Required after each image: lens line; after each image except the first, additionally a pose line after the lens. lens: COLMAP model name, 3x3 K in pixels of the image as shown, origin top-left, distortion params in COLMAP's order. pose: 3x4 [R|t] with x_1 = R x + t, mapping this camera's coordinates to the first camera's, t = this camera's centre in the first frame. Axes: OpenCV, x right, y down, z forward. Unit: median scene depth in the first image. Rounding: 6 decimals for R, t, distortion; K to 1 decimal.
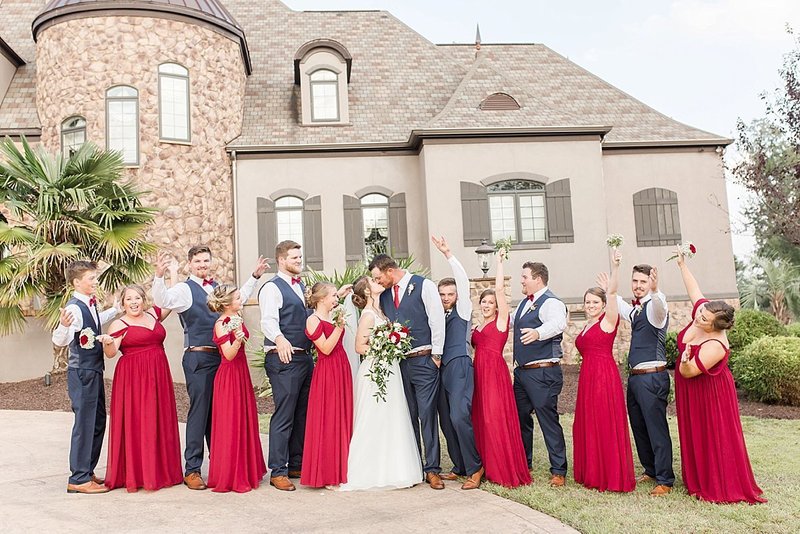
lens RADIAL K [[817.3, 0, 414.5], [0, 817.3, 249.1], [0, 0, 1]] dist [0.010797, 0.000000]
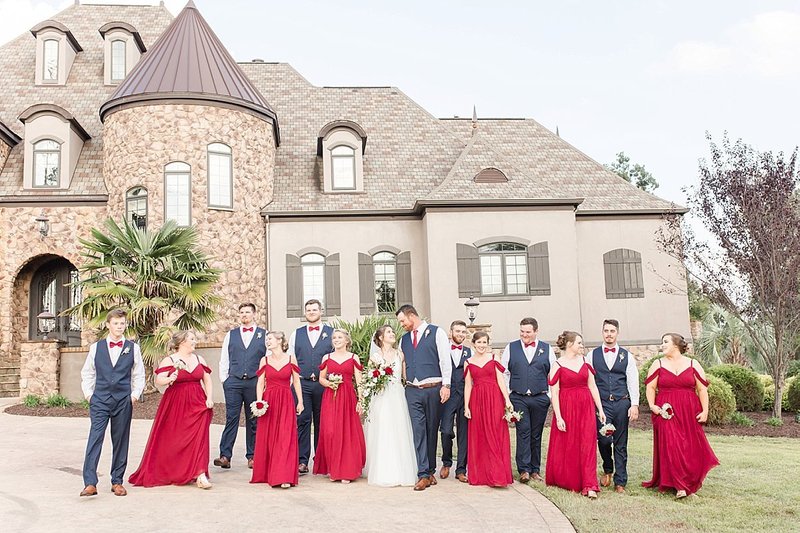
lens RADIAL K [[817.3, 0, 425.0], [0, 817.3, 279.0], [0, 0, 1]] dist [0.010797, 0.000000]
pose [[0.999903, 0.012669, 0.005863, 0.003735], [-0.012591, 0.999834, -0.013160, -0.014030], [-0.006029, 0.013085, 0.999896, -0.197734]]
